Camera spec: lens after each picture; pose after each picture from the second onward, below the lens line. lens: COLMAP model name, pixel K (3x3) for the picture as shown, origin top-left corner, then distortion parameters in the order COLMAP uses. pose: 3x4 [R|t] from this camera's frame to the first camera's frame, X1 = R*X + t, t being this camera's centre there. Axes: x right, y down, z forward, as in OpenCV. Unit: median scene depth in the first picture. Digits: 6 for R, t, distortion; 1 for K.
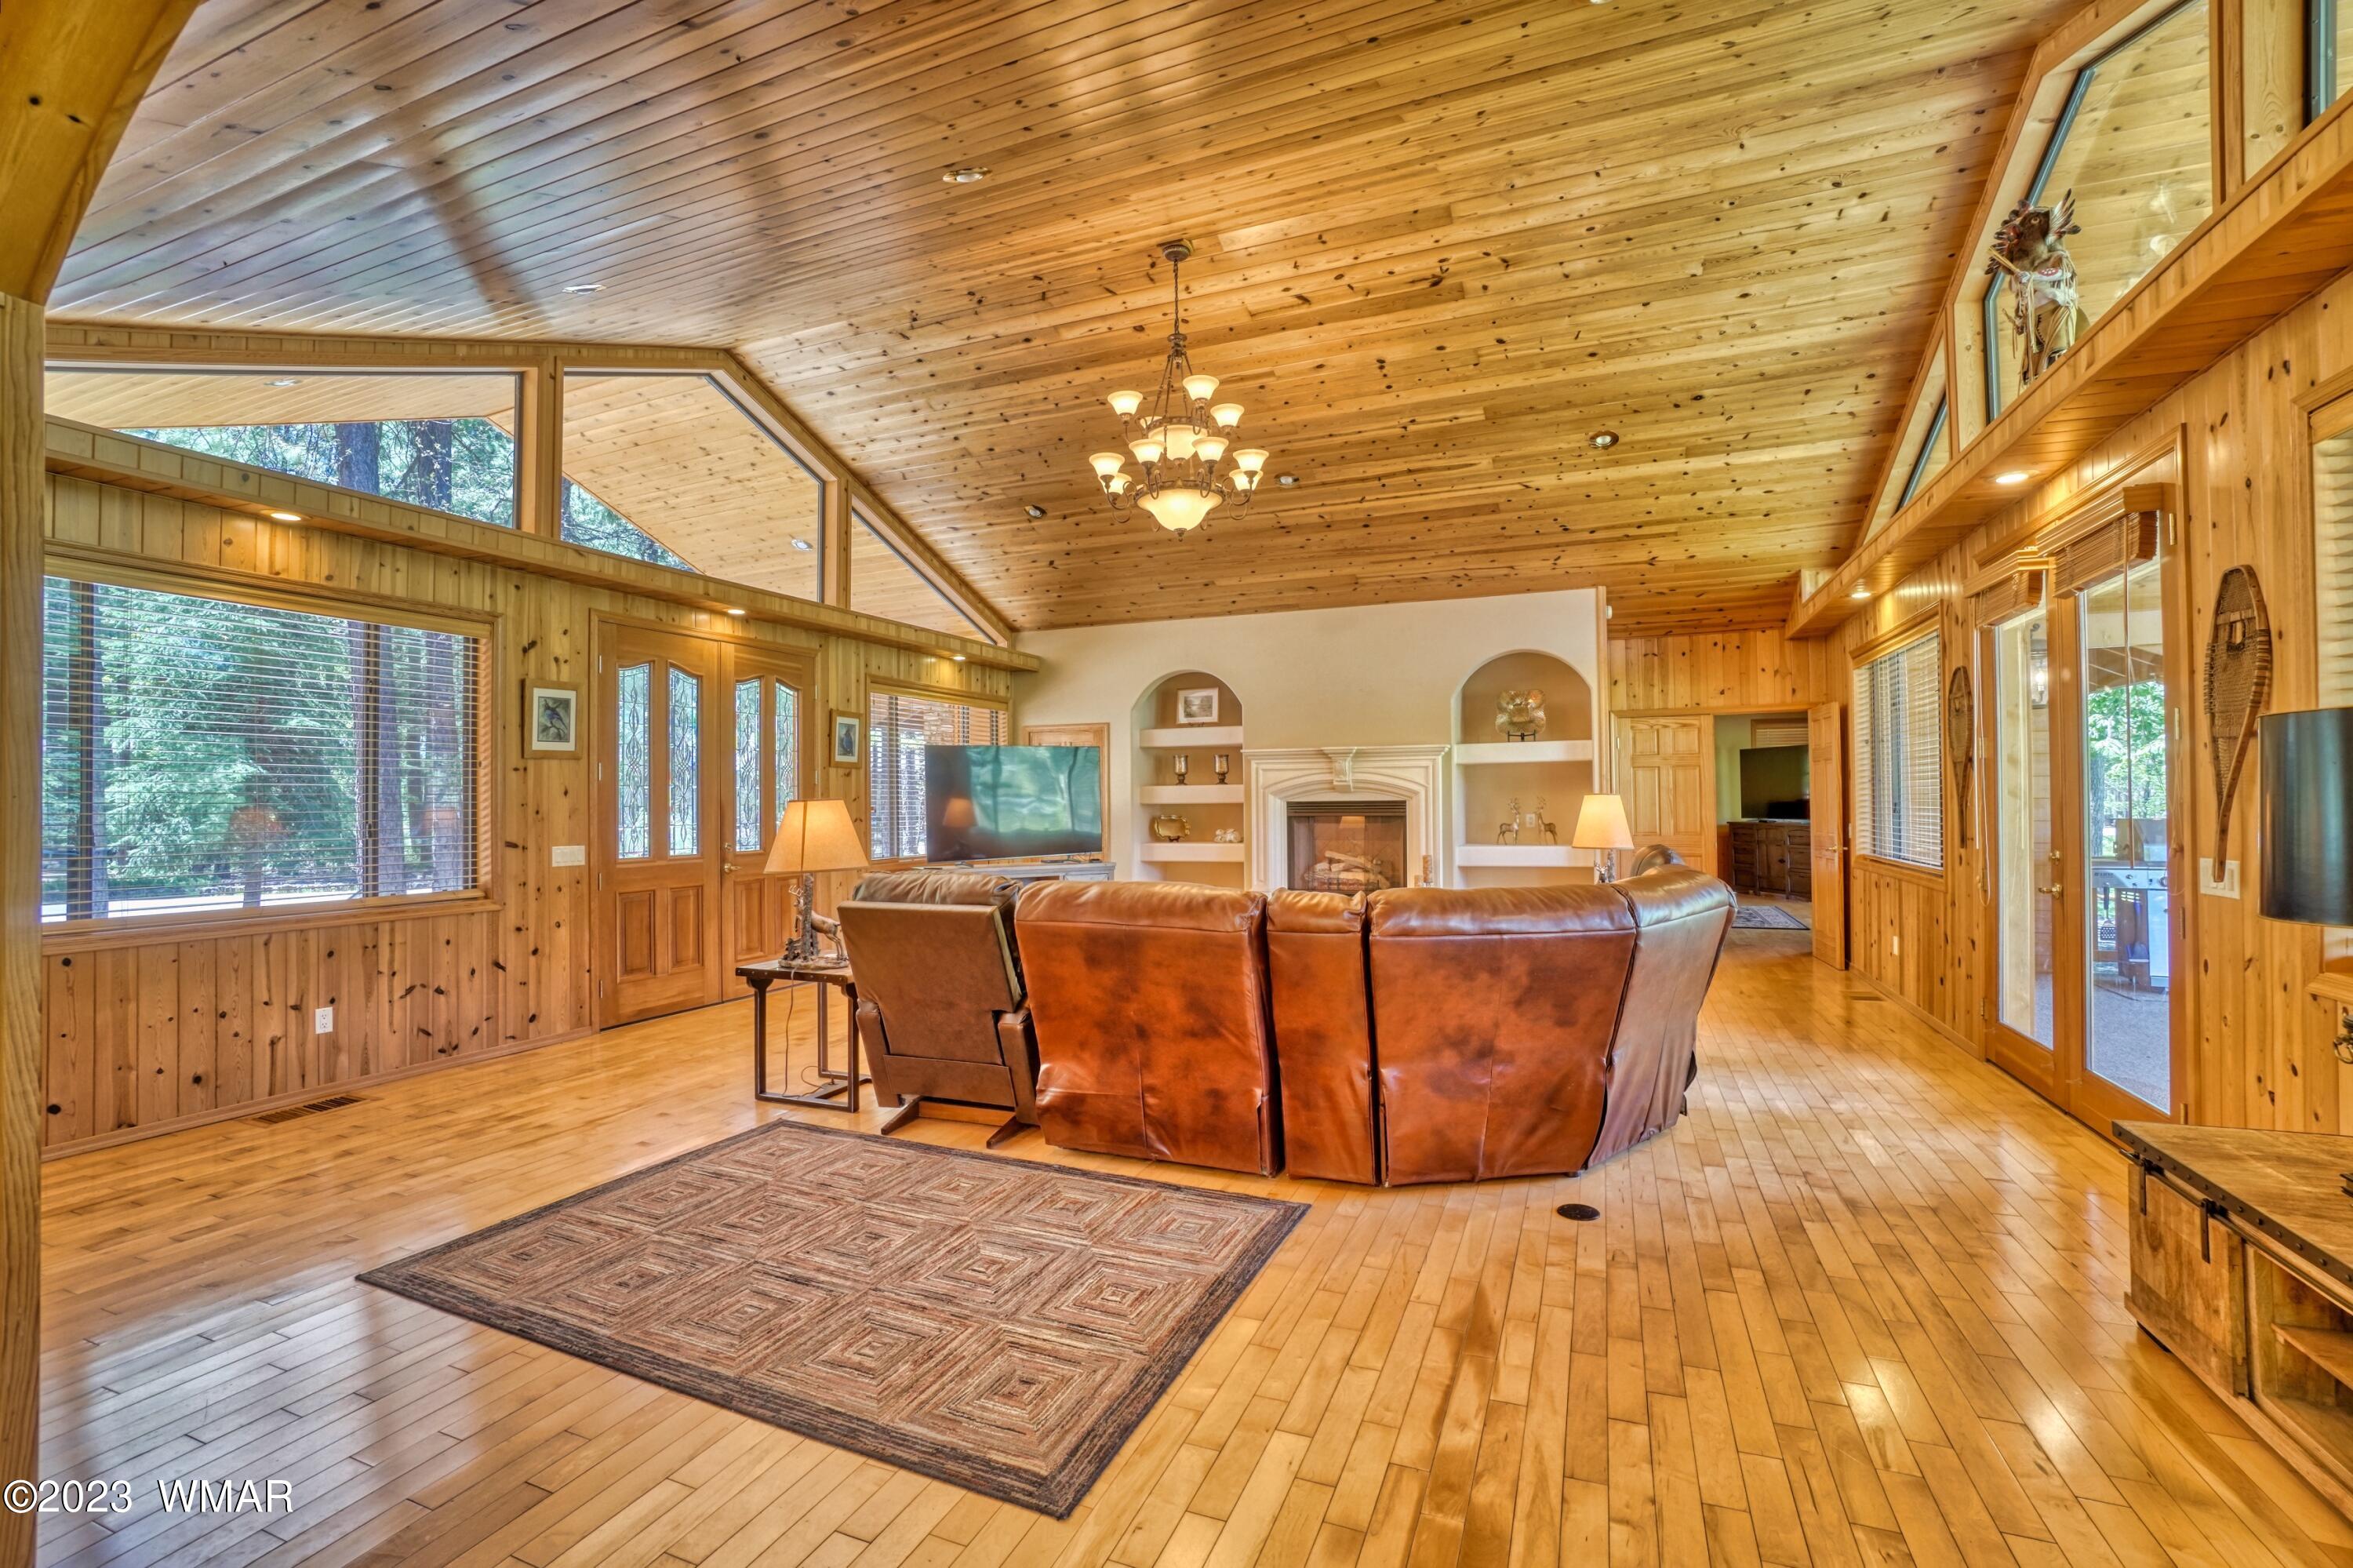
lens RADIAL K [[1036.3, 0, 1174.4], [0, 1036.3, 787.1], [0, 0, 1]] dist [-0.067559, 0.023971]
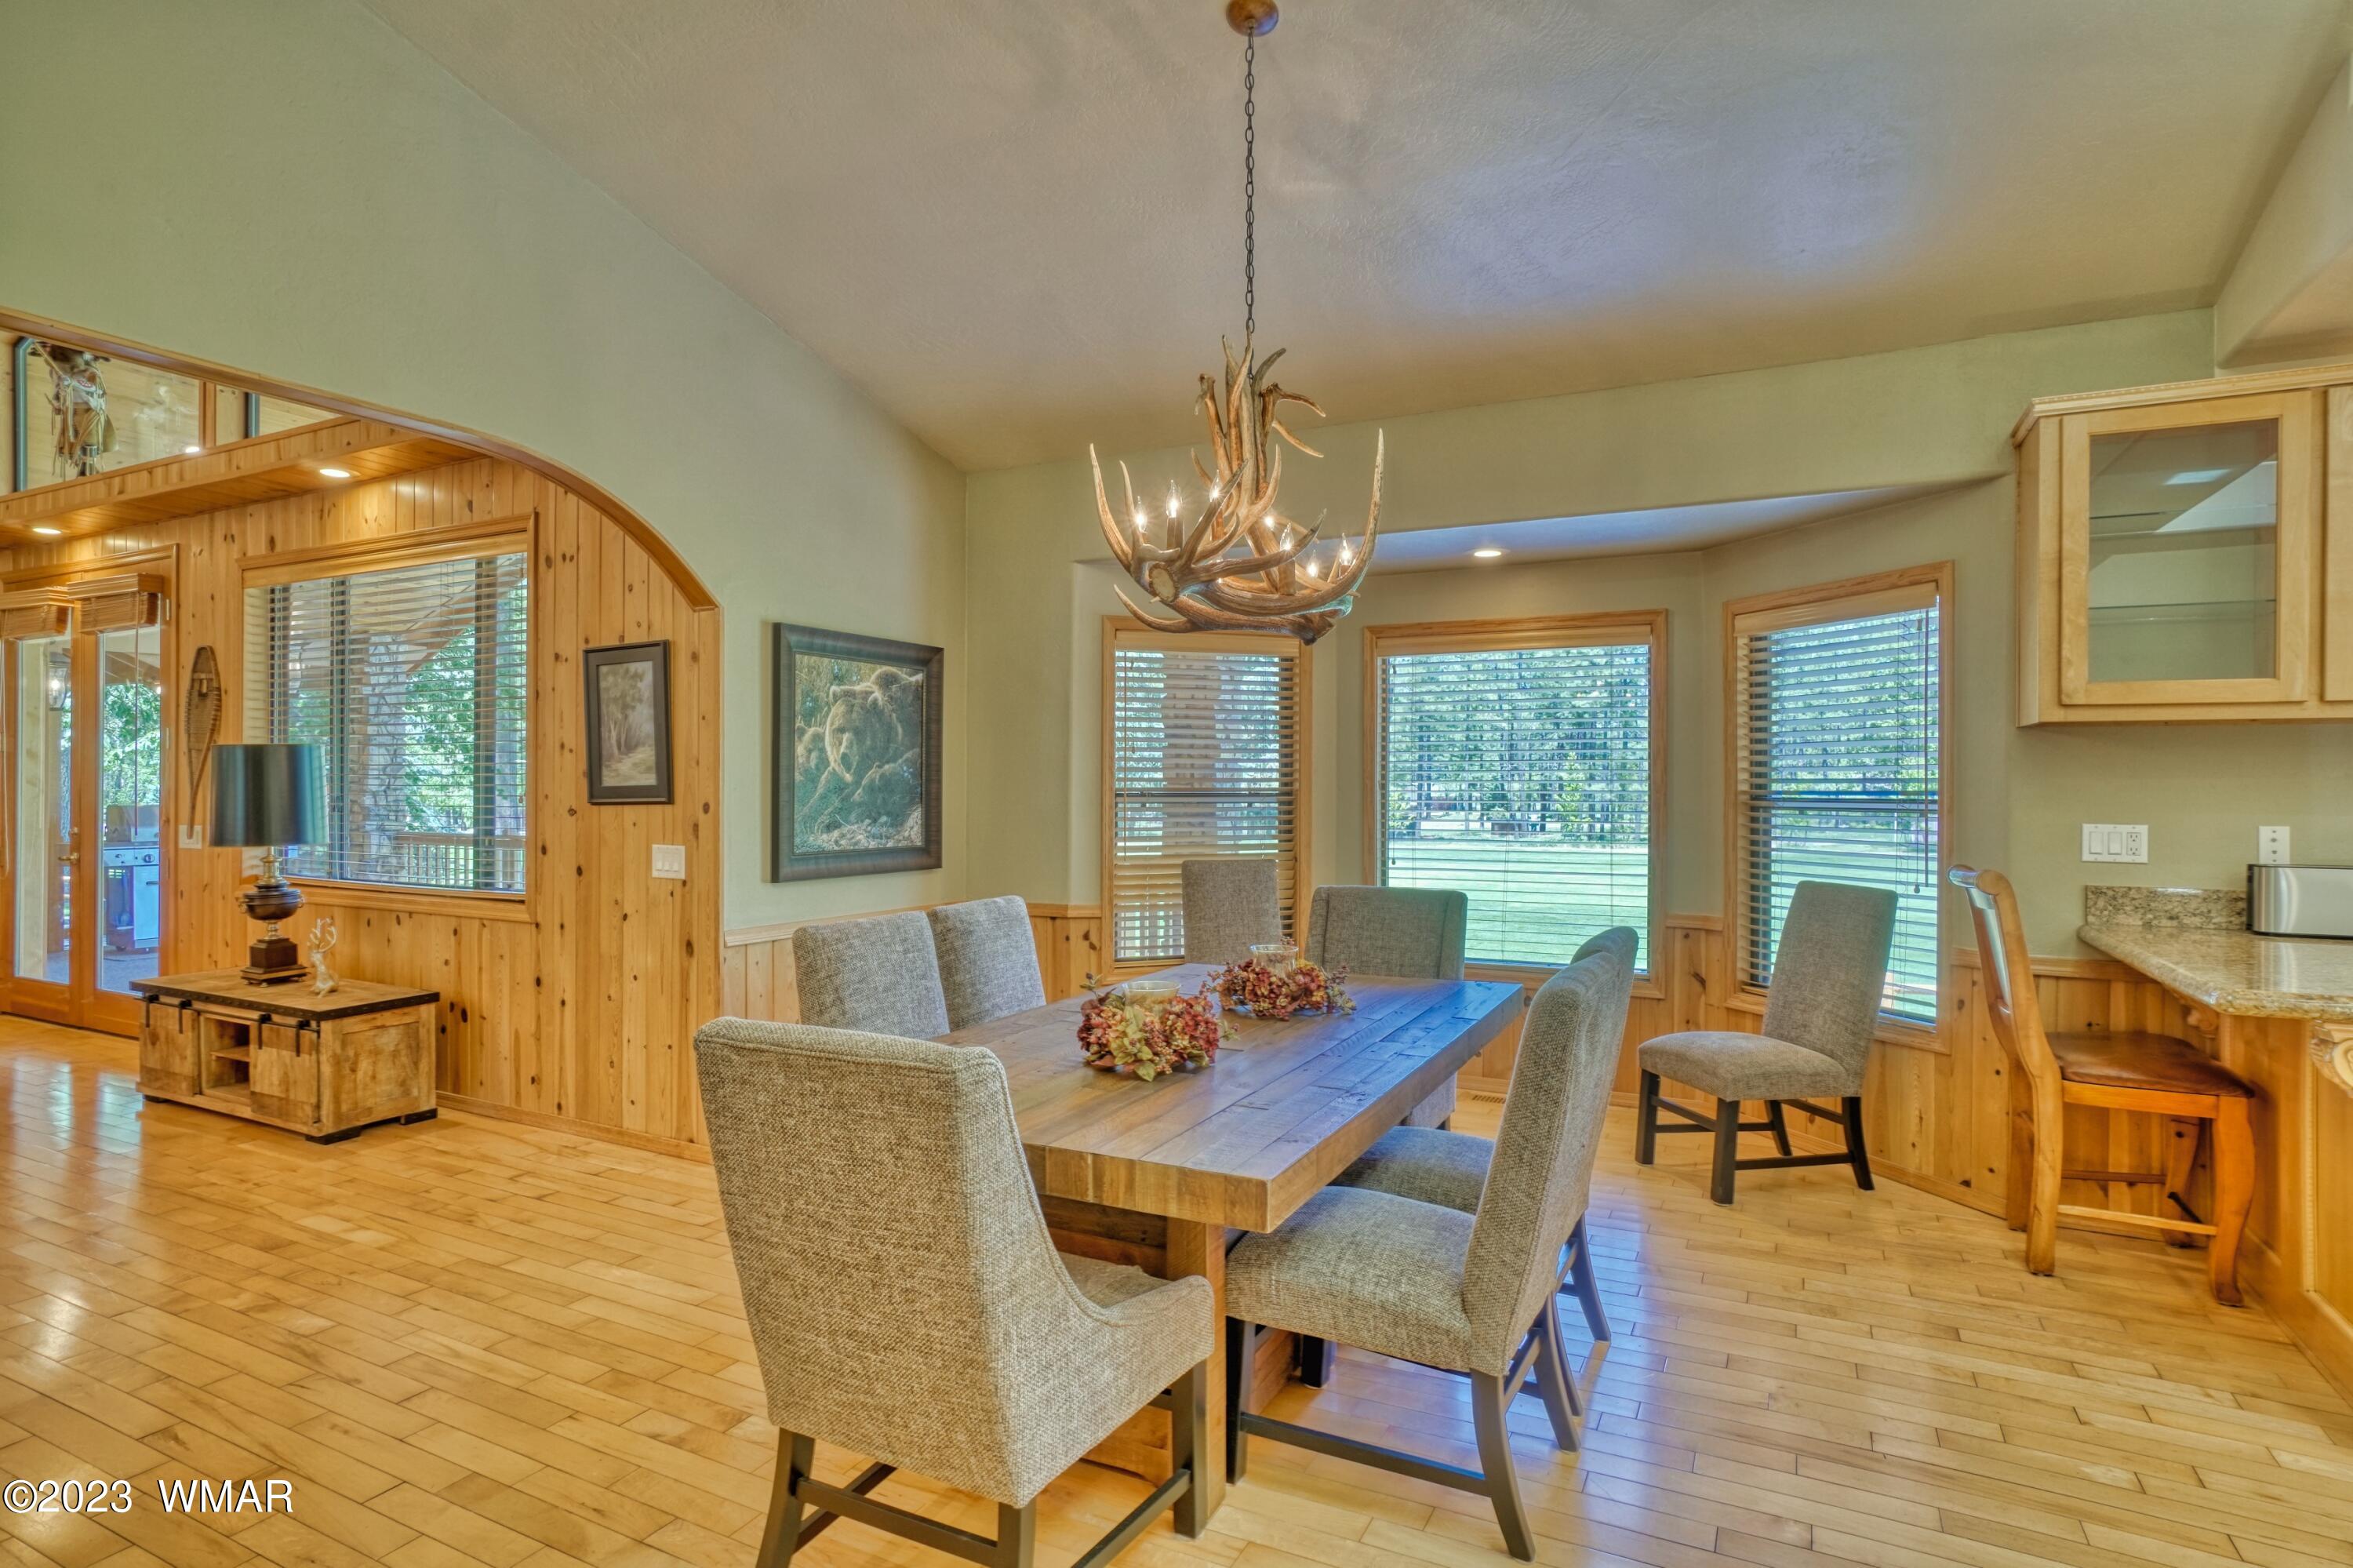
lens RADIAL K [[1248.2, 0, 1176.5], [0, 1248.2, 784.0], [0, 0, 1]] dist [-0.043588, 0.028521]
pose [[0.081567, 0.010103, 0.996617, -0.358873], [-0.017765, 0.999804, -0.008681, -0.002191], [-0.996509, -0.016997, 0.081731, -0.339316]]
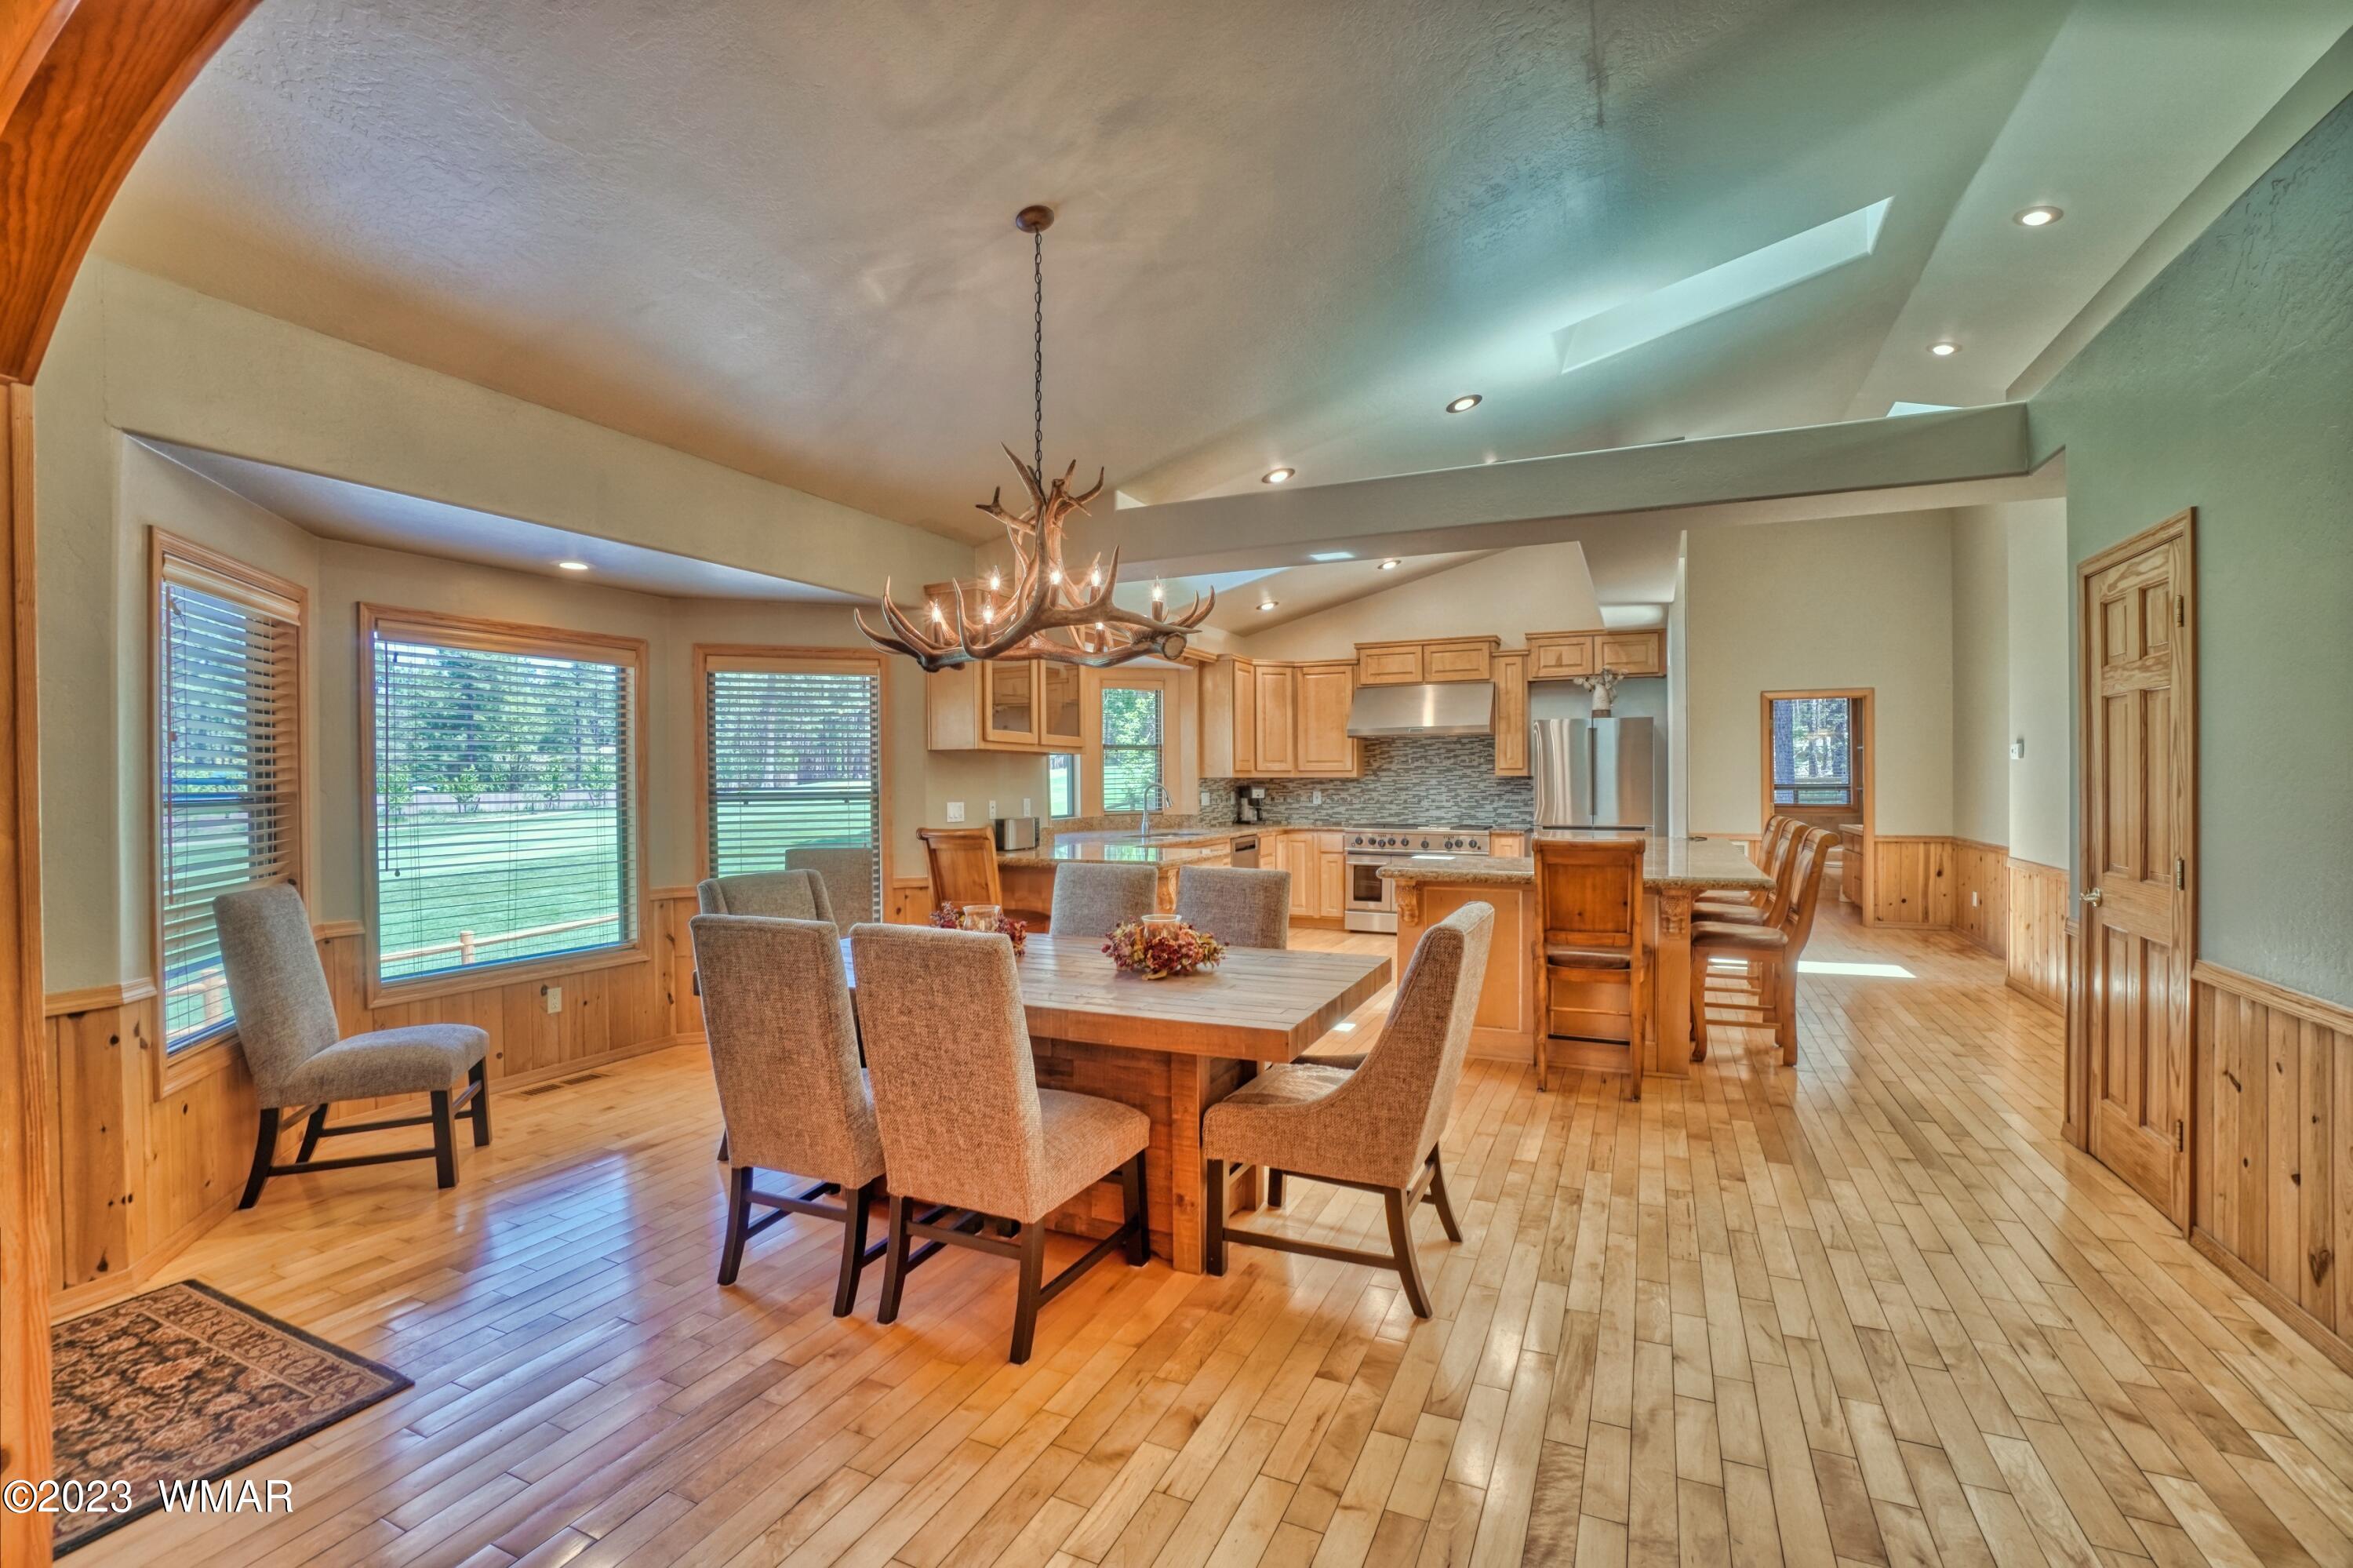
lens RADIAL K [[1036.3, 0, 1174.4], [0, 1036.3, 787.1], [0, 0, 1]] dist [-0.067559, 0.023971]
pose [[-0.999036, 0.016692, 0.040606, 0.001751], [0.016340, 0.999826, -0.008973, 0.001422], [-0.040749, -0.008300, -0.999135, 0.171943]]
